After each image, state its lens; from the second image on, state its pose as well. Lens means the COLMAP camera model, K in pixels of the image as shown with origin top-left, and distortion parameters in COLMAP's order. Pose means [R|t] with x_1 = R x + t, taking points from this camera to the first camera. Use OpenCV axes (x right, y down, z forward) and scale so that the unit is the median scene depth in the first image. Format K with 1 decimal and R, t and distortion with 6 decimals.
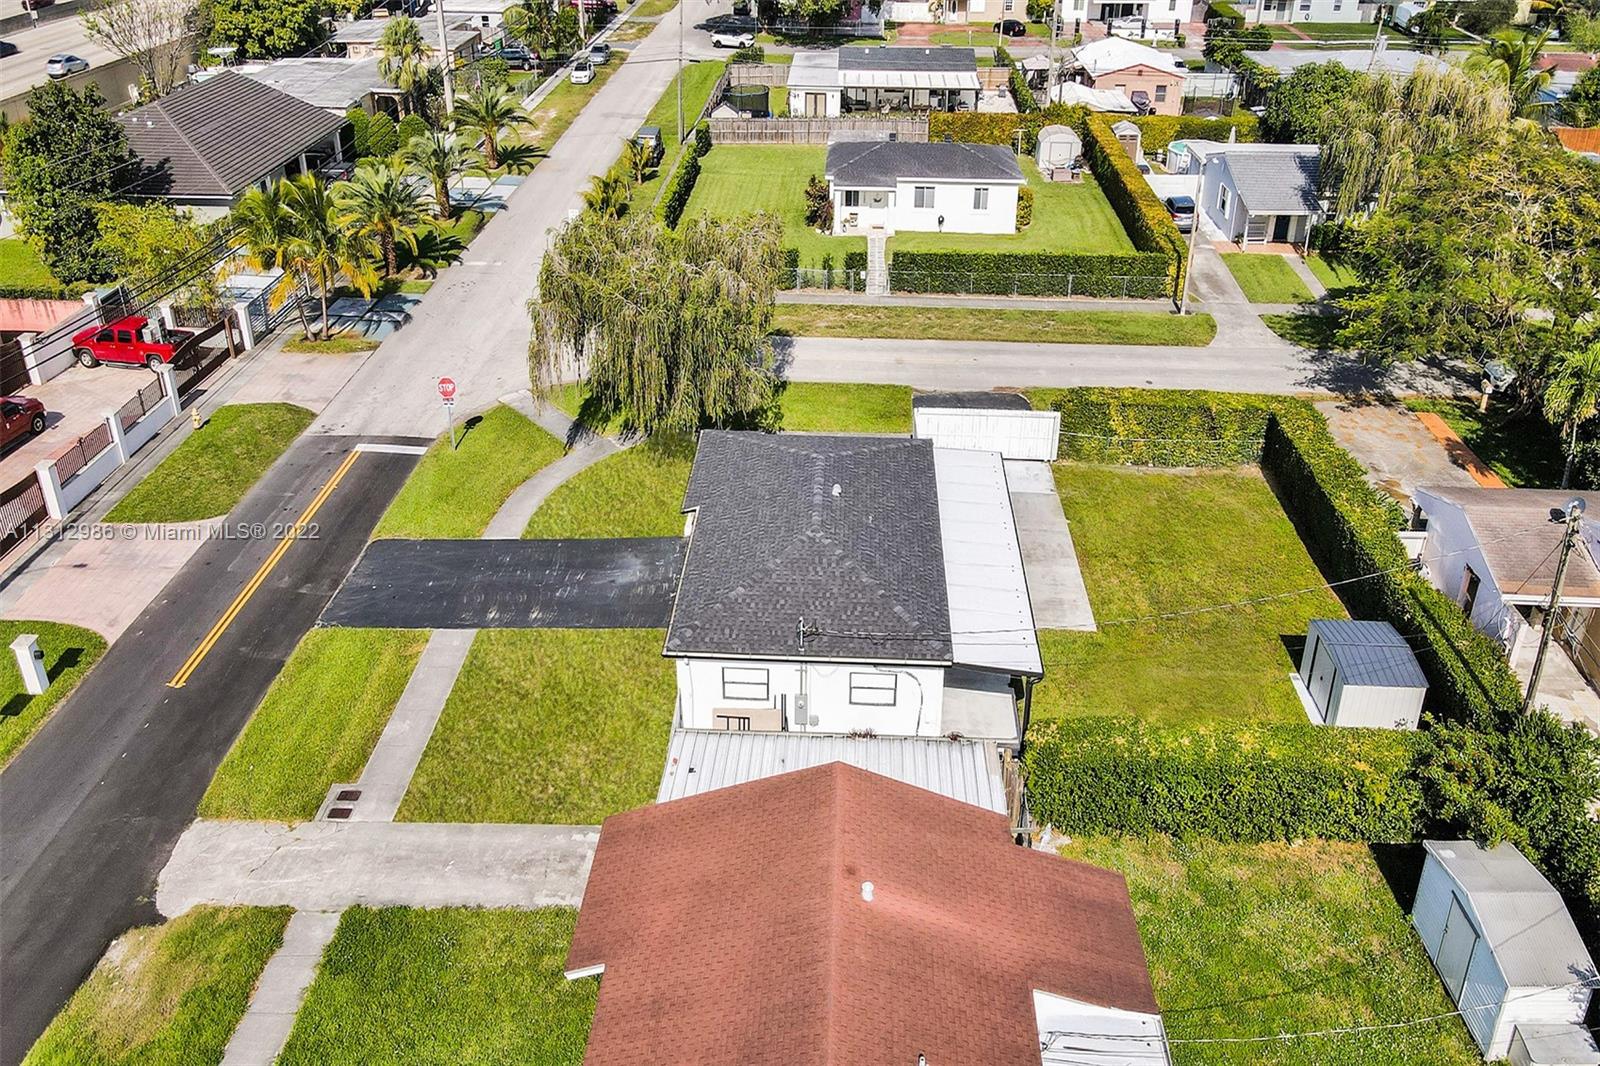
lens RADIAL K [[1133.7, 0, 794.0], [0, 1133.7, 487.4], [0, 0, 1]] dist [0.002796, 0.033789]
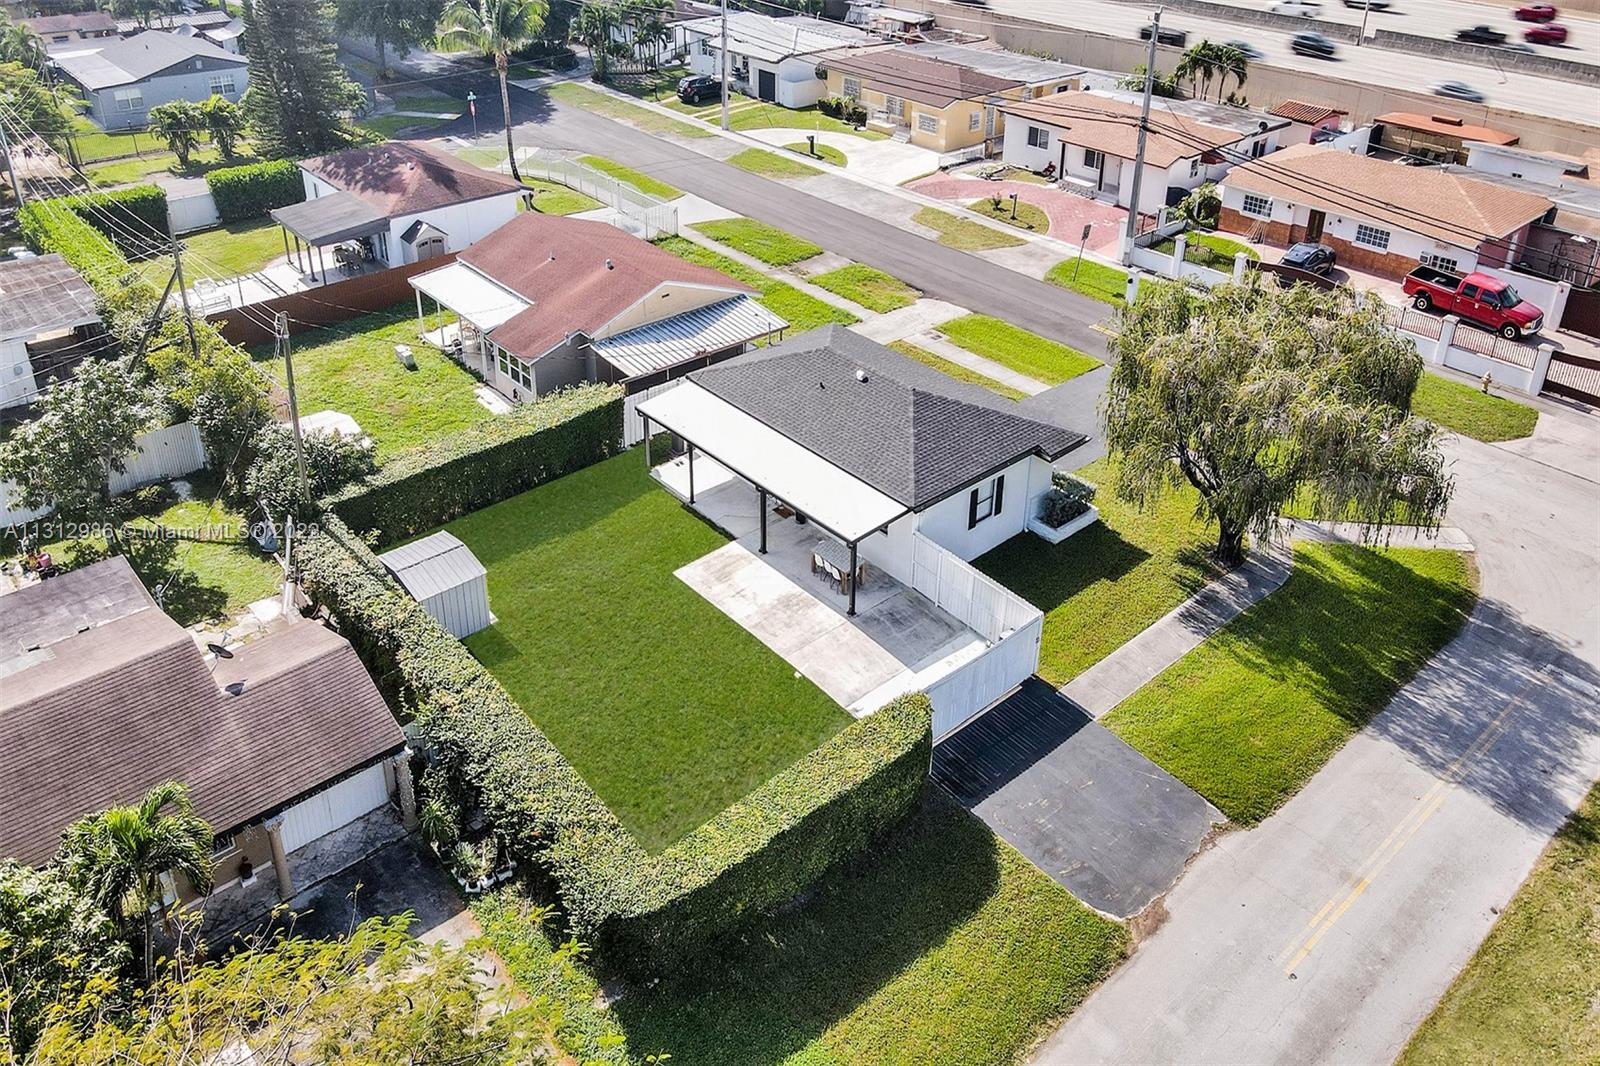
lens RADIAL K [[1133.7, 0, 794.0], [0, 1133.7, 487.4], [0, 0, 1]] dist [0.002796, 0.033789]
pose [[-0.713921, 0.364524, -0.597862, 0.593742], [-0.380866, 0.514318, 0.768387, -0.576196], [0.587587, 0.776272, -0.228348, 0.944910]]
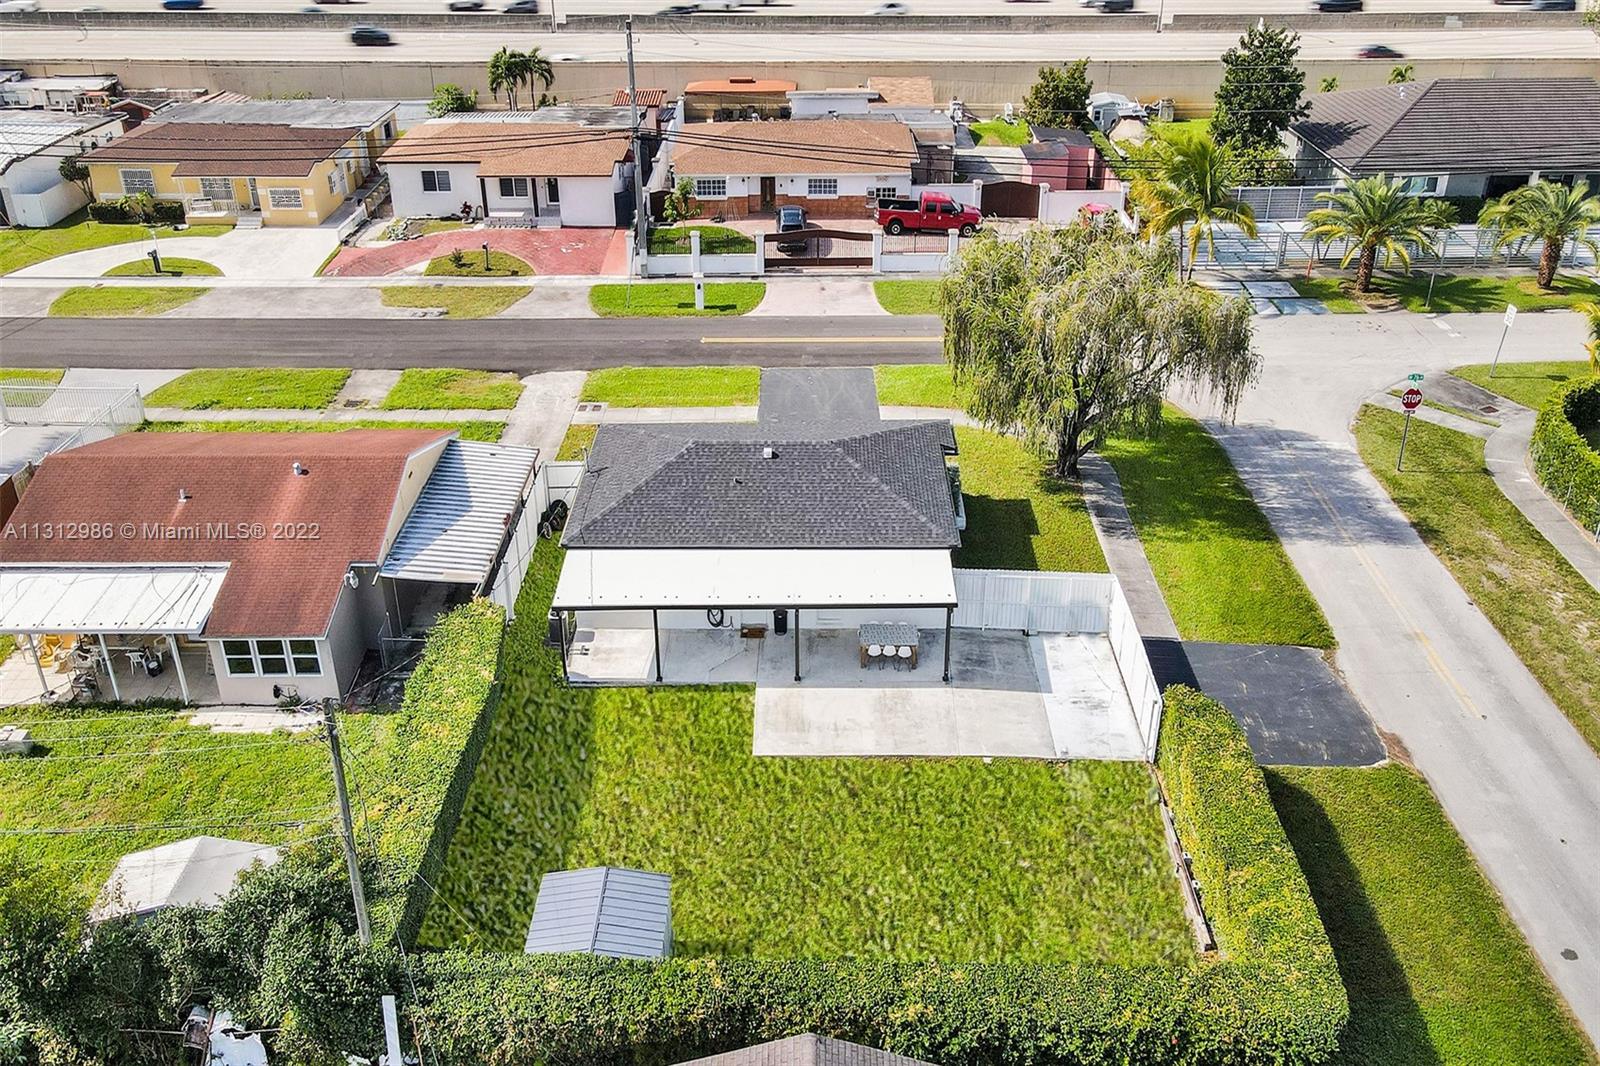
lens RADIAL K [[1132.4, 0, 800.0], [0, 1132.4, 533.0], [0, 0, 1]] dist [-0.003983, 0.044639]
pose [[0.044219, 0.556448, -0.829705, 0.673504], [-0.517497, 0.723165, 0.457417, -0.309469], [0.854542, 0.409143, 0.319938, 0.523370]]
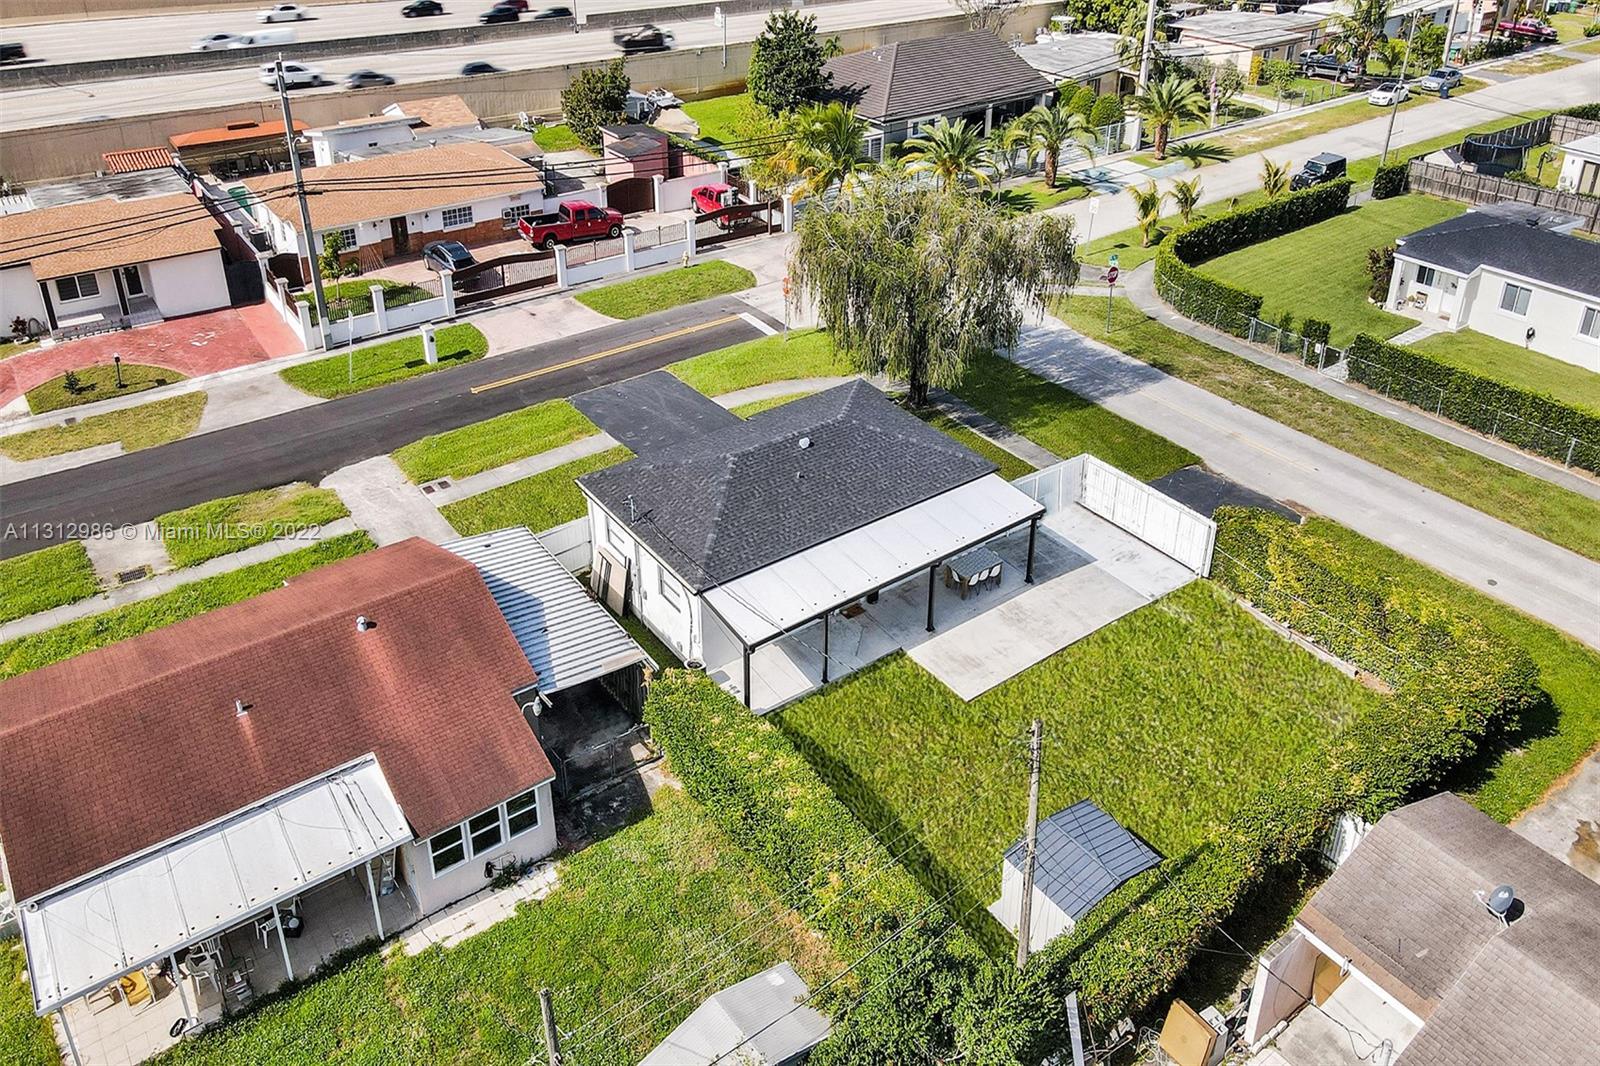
lens RADIAL K [[1096.0, 0, 800.0], [0, 1096.0, 533.0], [0, 0, 1]] dist [0.004440, 0.036153]
pose [[0.630384, 0.437067, -0.641552, 0.526111], [-0.408865, 0.889454, 0.204207, -0.092340], [0.659883, 0.133580, 0.739399, 0.179915]]
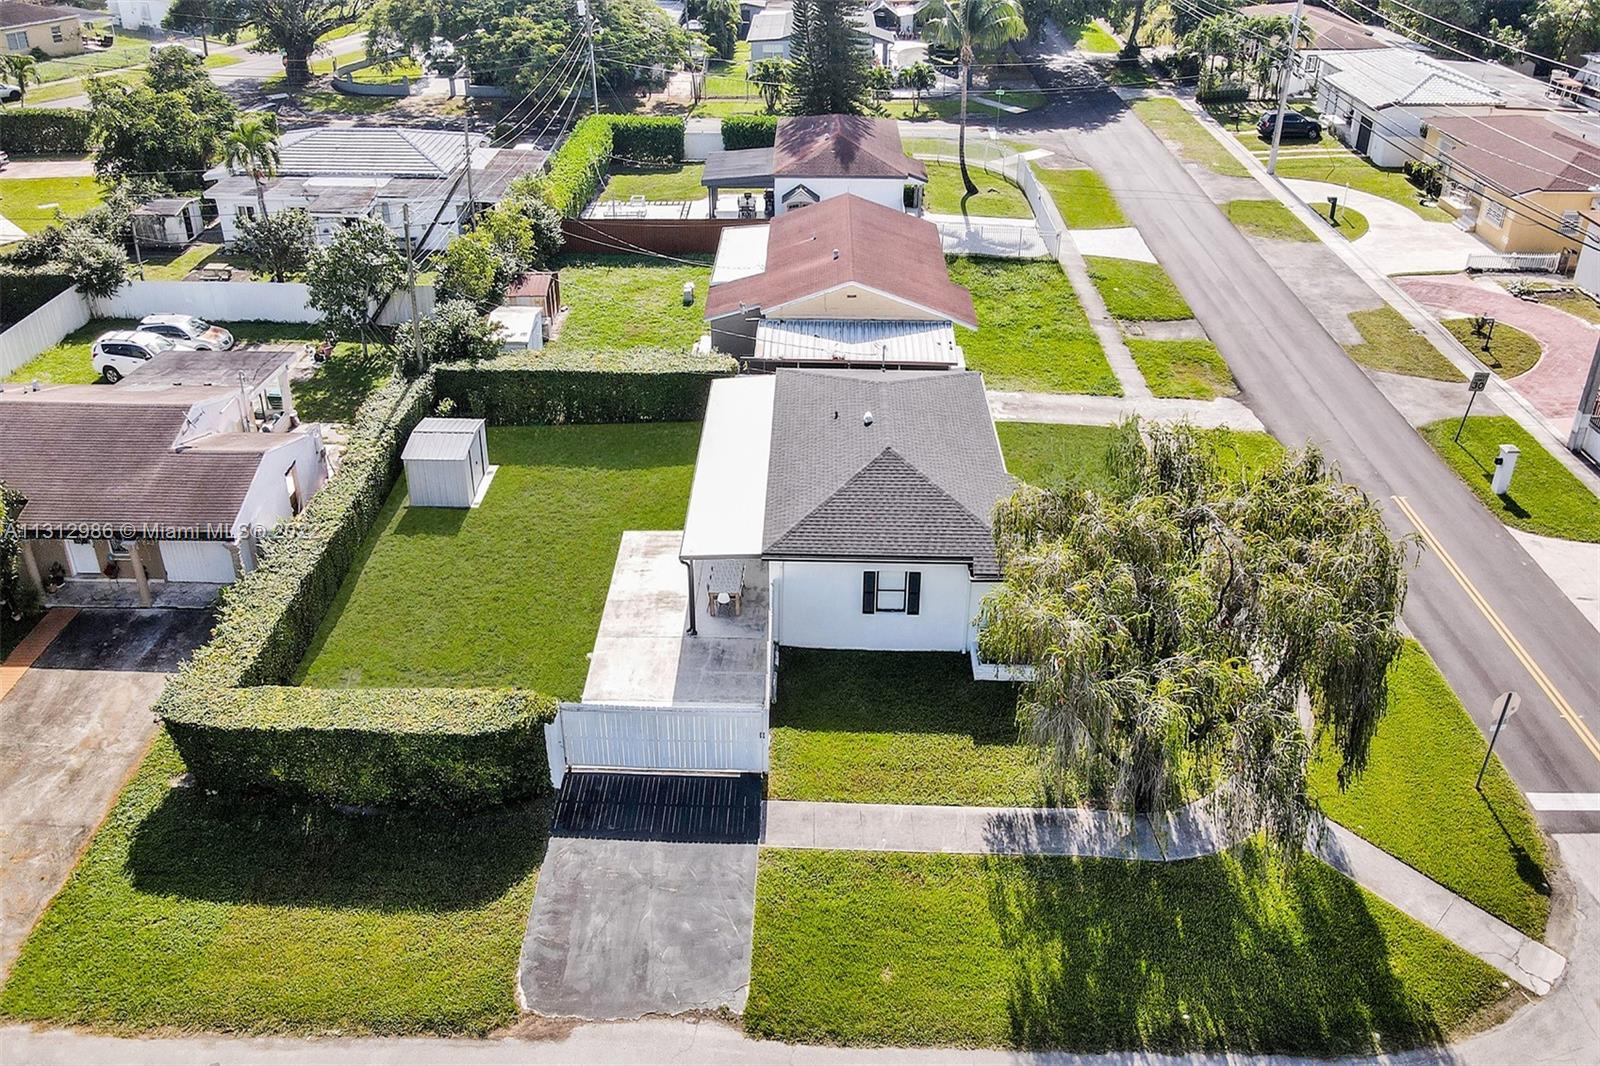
lens RADIAL K [[1133.7, 0, 794.0], [0, 1133.7, 487.4], [0, 0, 1]] dist [0.002796, 0.033789]
pose [[-0.999429, 0.013106, -0.031128, 0.103819], [-0.022381, 0.433261, 0.900990, -0.667696], [0.025294, 0.901173, -0.432721, 1.093339]]
